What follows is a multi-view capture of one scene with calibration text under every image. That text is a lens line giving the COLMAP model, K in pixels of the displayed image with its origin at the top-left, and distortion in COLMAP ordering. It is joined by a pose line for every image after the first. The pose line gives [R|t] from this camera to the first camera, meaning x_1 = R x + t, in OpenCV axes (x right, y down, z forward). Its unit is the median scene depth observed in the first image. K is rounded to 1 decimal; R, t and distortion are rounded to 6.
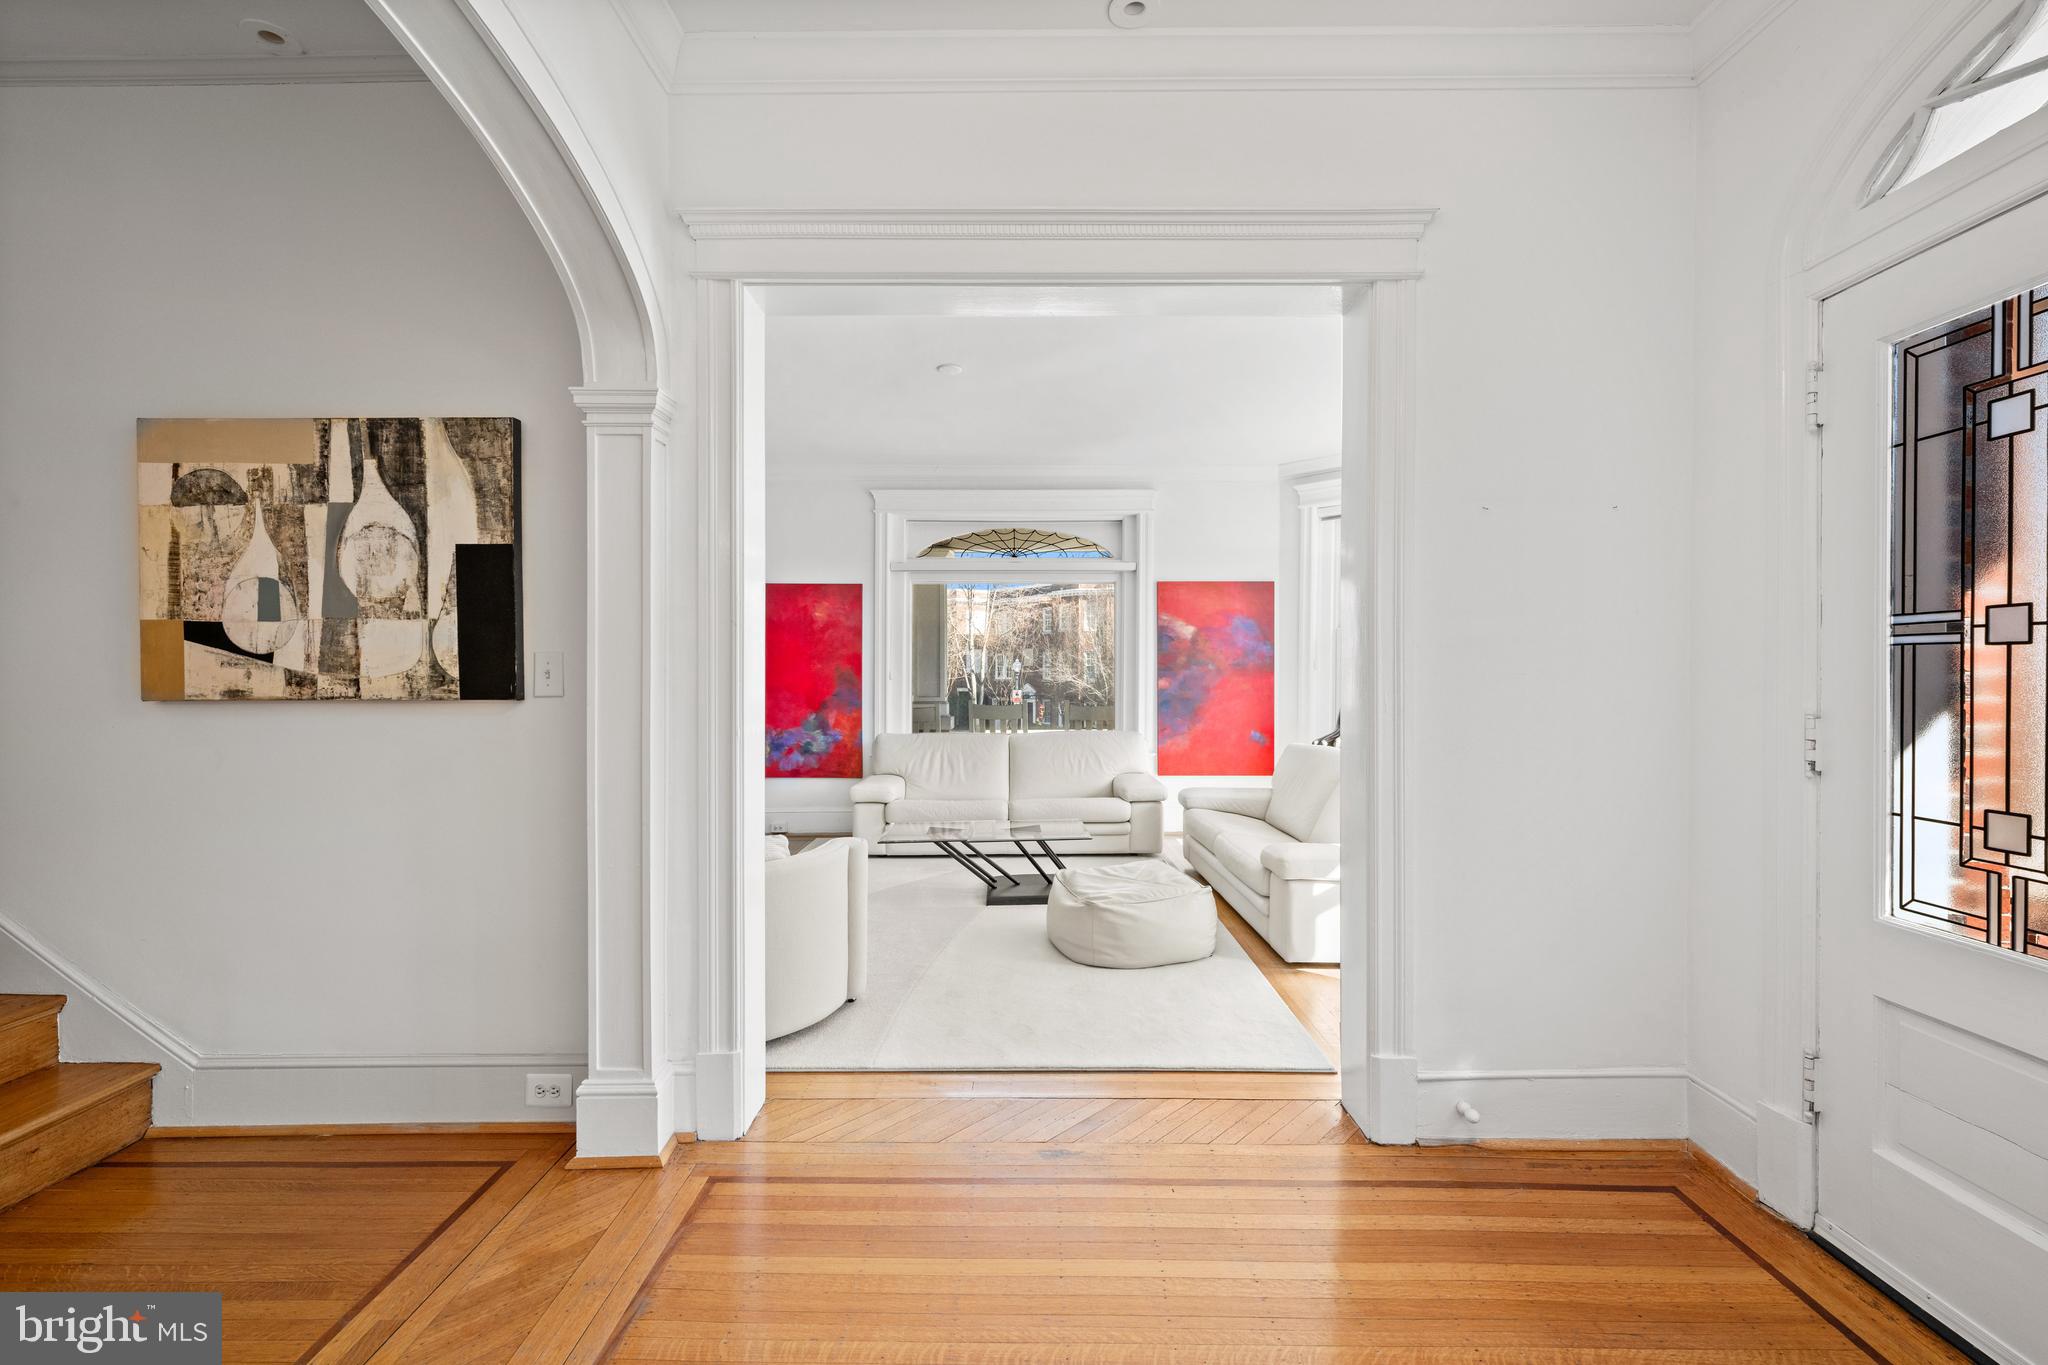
lens RADIAL K [[861.8, 0, 1024.0], [0, 861.8, 682.5], [0, 0, 1]] dist [-0.000905, -0.000337]
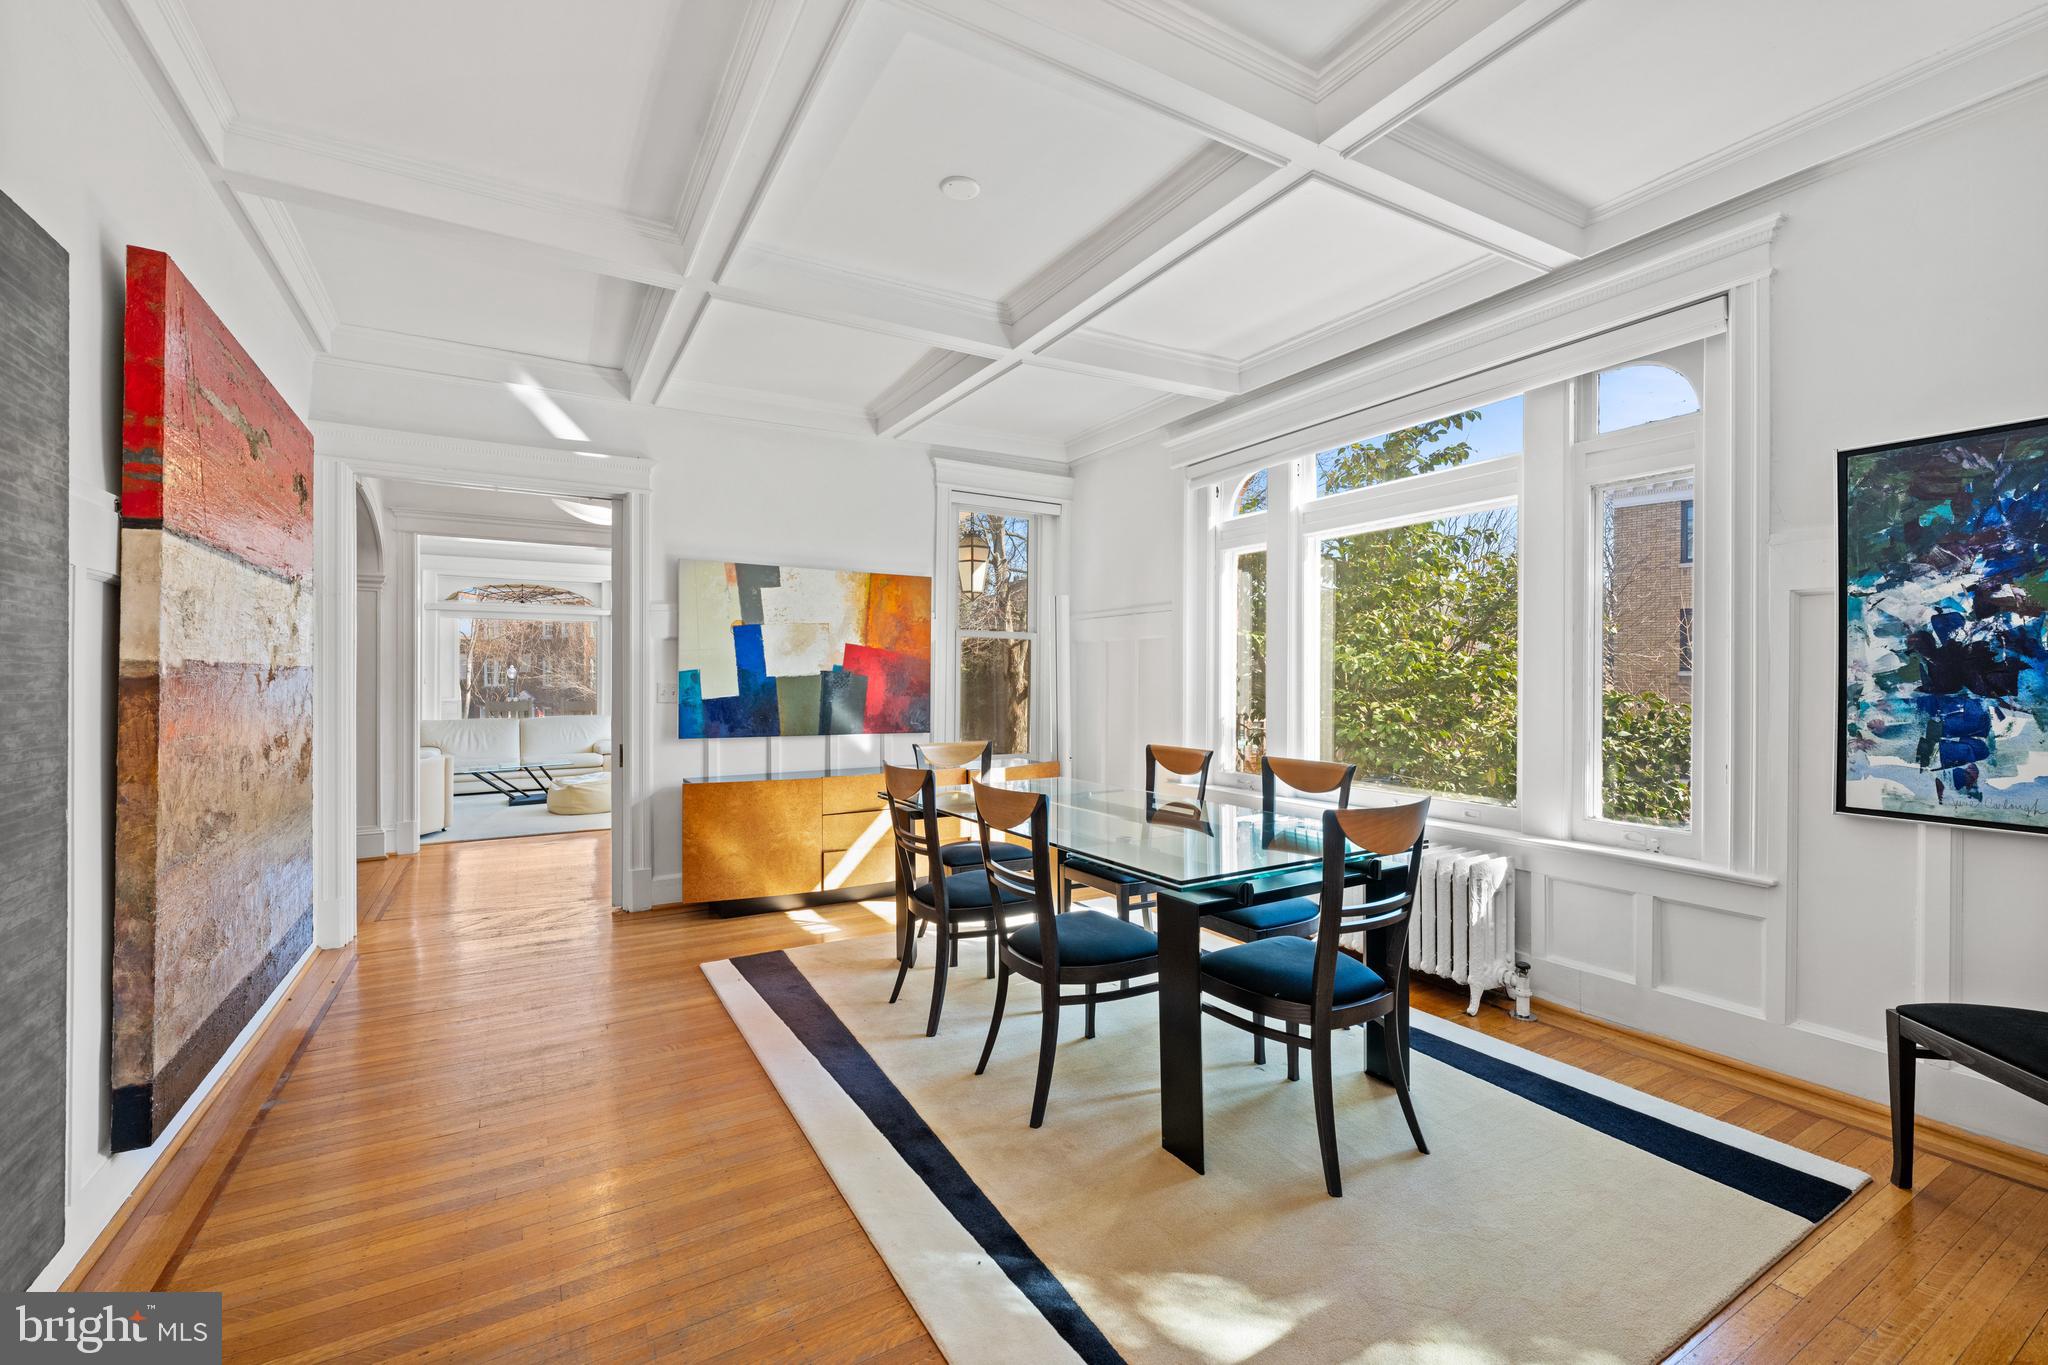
lens RADIAL K [[861.8, 0, 1024.0], [0, 861.8, 682.5], [0, 0, 1]] dist [-0.000905, -0.000337]
pose [[0.861965, -0.004420, 0.506949, -0.003080], [0.008017, 0.999956, -0.004912, 0.001298], [-0.506905, 0.008298, 0.861962, -0.125770]]
